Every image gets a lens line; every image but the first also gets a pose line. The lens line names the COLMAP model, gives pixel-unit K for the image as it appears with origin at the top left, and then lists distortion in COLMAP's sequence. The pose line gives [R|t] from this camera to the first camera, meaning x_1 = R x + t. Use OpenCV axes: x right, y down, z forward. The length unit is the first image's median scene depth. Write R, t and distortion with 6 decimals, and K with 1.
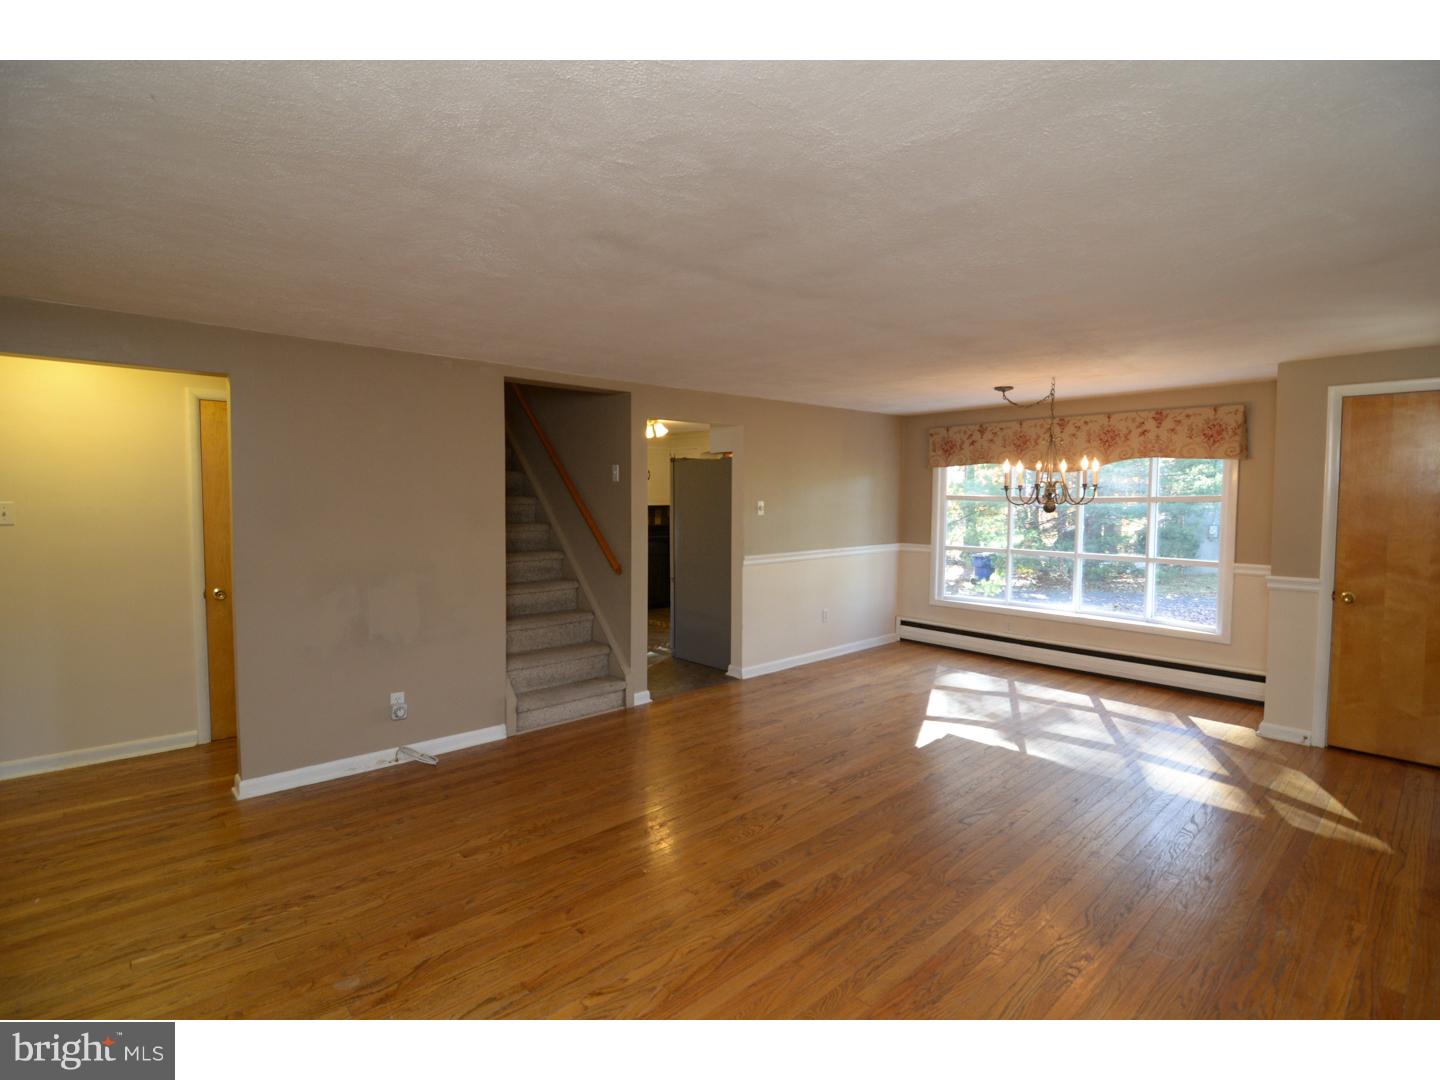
lens RADIAL K [[691.2, 0, 717.4], [0, 691.2, 531.8], [0, 0, 1]] dist [-0.006607, -0.011061]
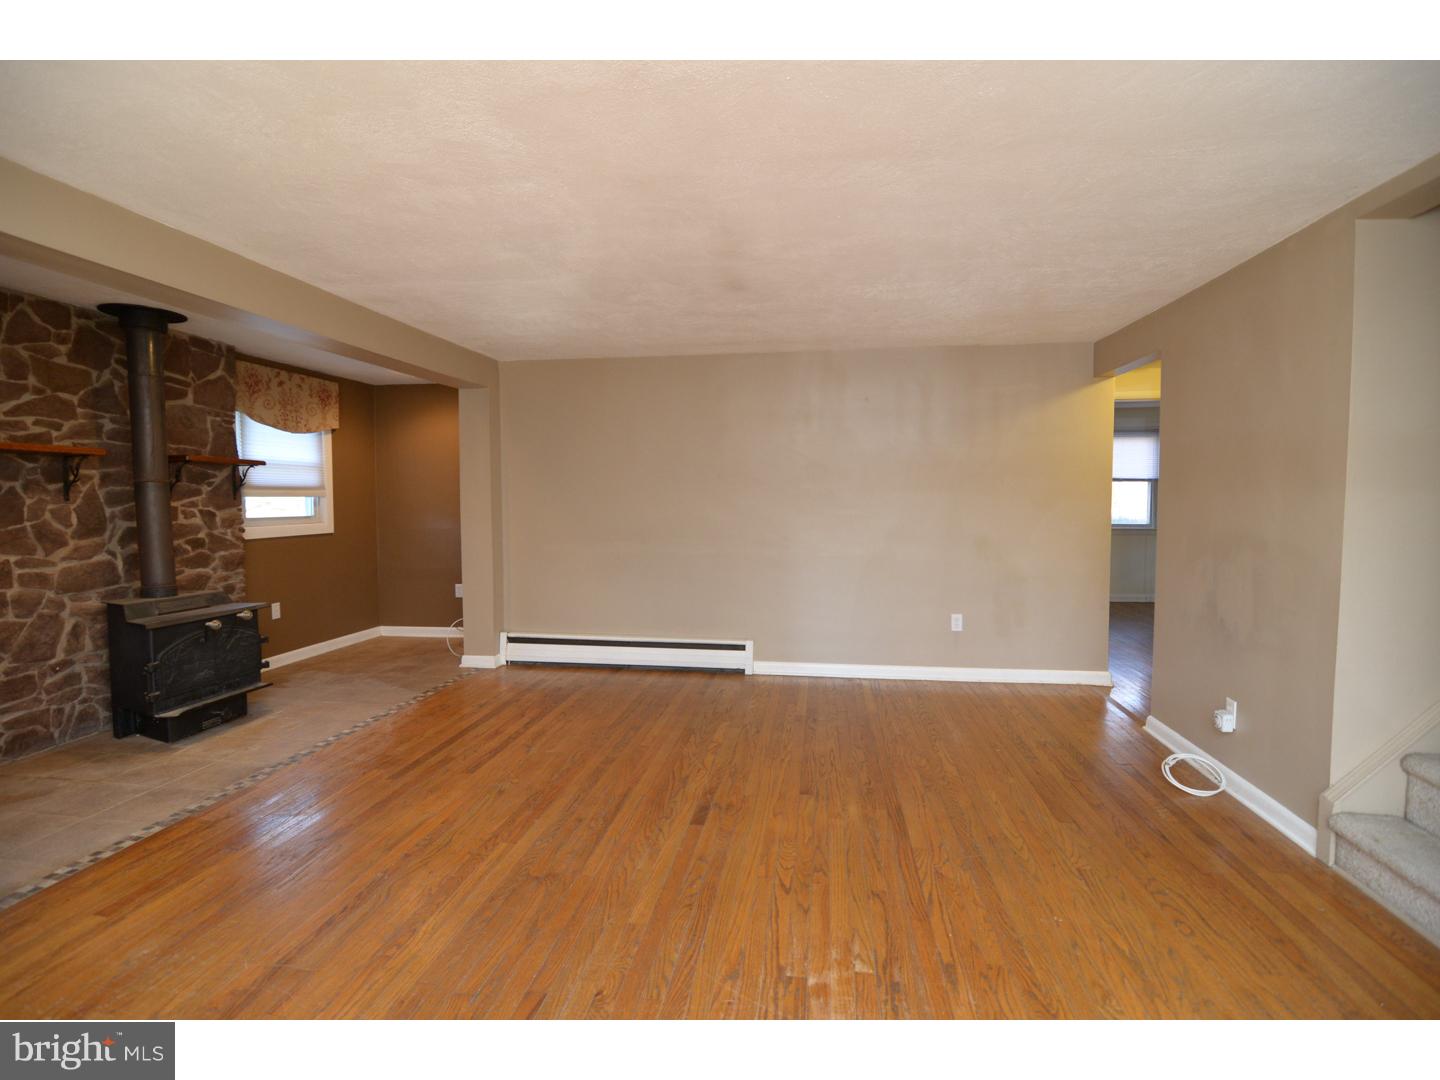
lens RADIAL K [[691.2, 0, 717.4], [0, 691.2, 531.8], [0, 0, 1]] dist [-0.006607, -0.011061]
pose [[-0.774262, 0.029835, -0.632161, 0.366691], [-0.032013, 0.995763, 0.086205, -0.004613], [0.632055, 0.086983, -0.770027, 0.930834]]
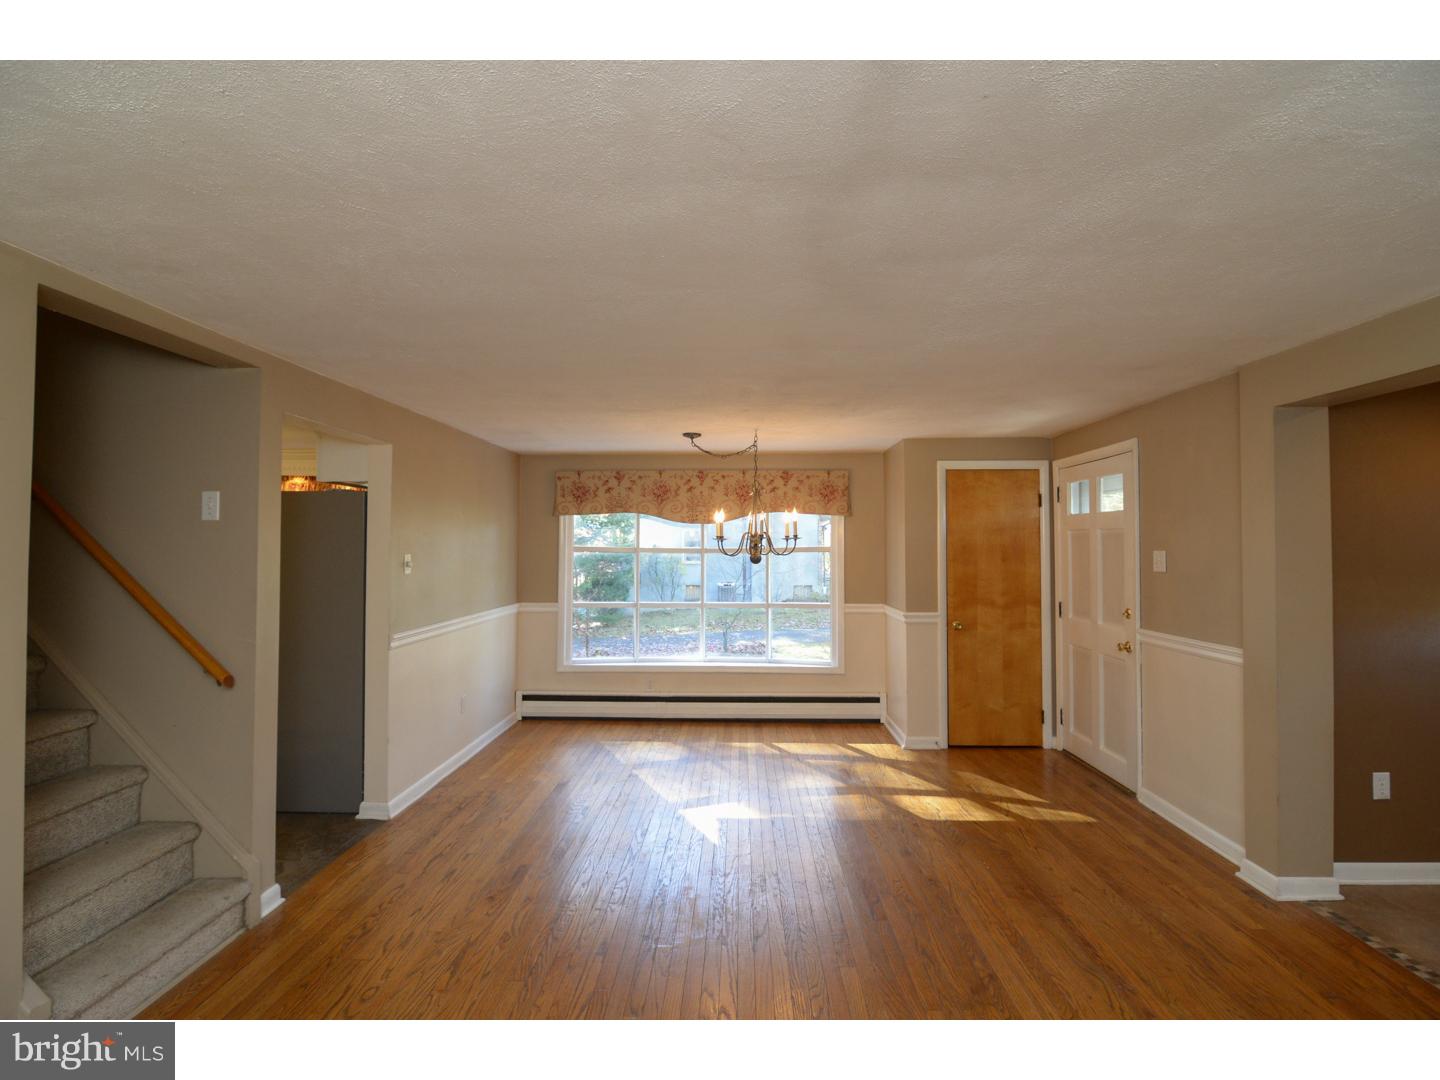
lens RADIAL K [[710.5, 0, 720.9], [0, 710.5, 533.0], [0, 0, 1]] dist [-0.004857, -0.008496]
pose [[0.690165, 0.014218, 0.723512, -0.274954], [0.038424, 0.997677, -0.056259, -0.015126], [-0.722631, 0.066628, 0.688015, 0.306879]]
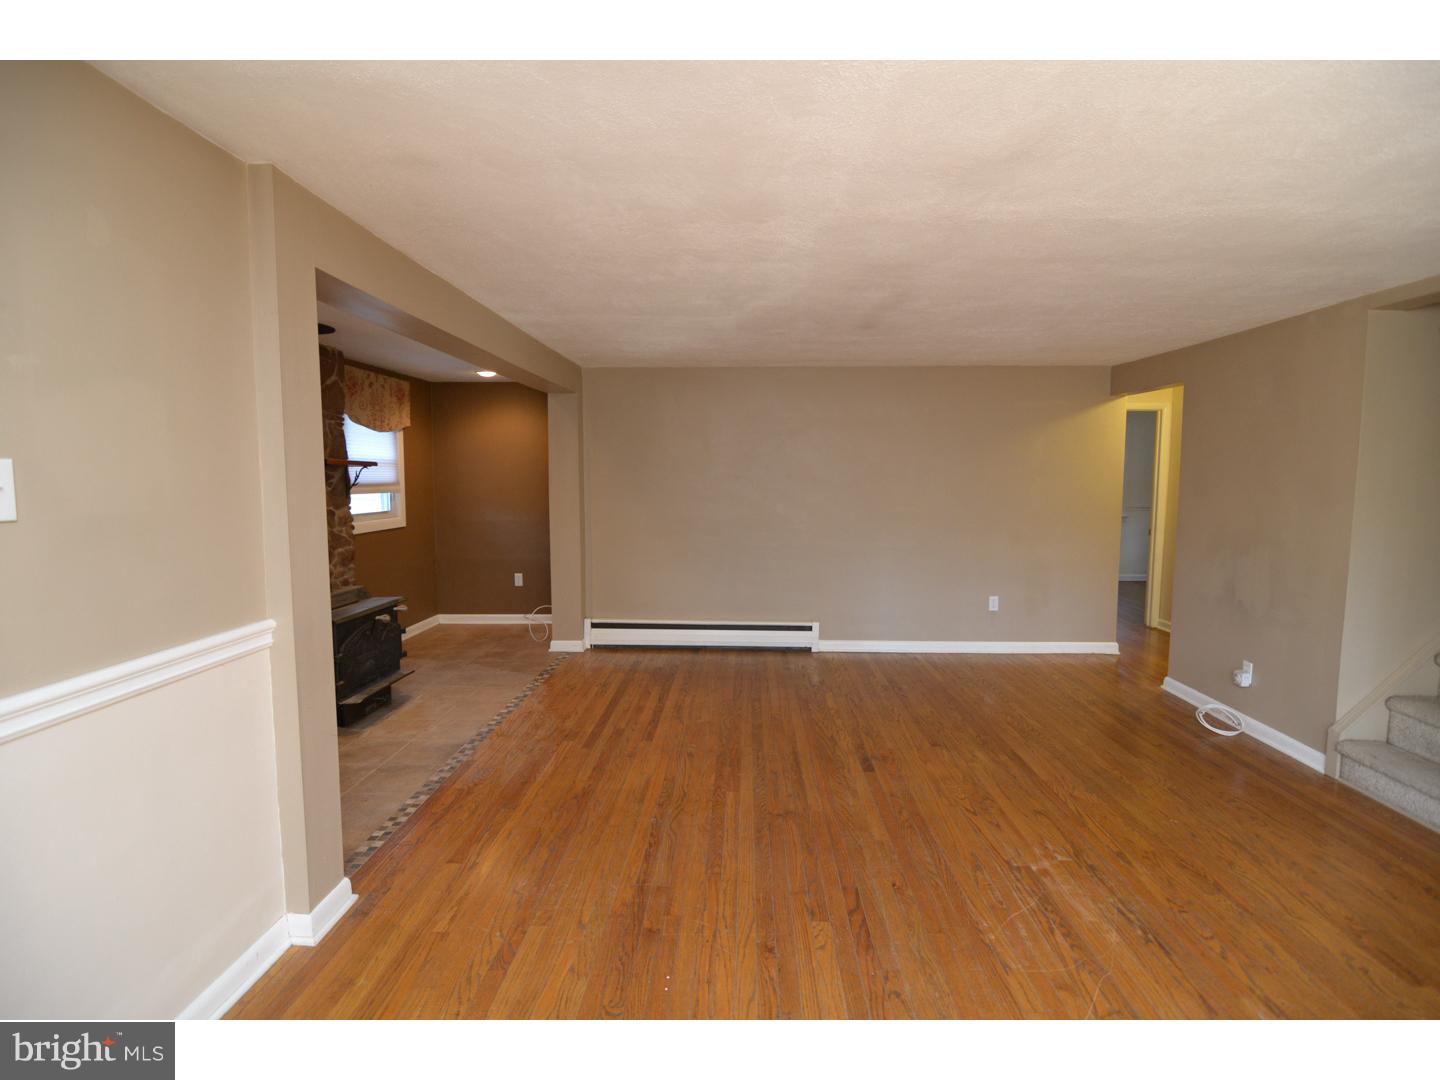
lens RADIAL K [[696.7, 0, 717.6], [0, 696.7, 533.7], [0, 0, 1]] dist [-0.004545, -0.013300]
pose [[-0.700755, 0.055681, -0.711226, 0.617706], [-0.039836, 0.992340, 0.116939, -0.033673], [0.712289, 0.110278, -0.693169, 0.865212]]
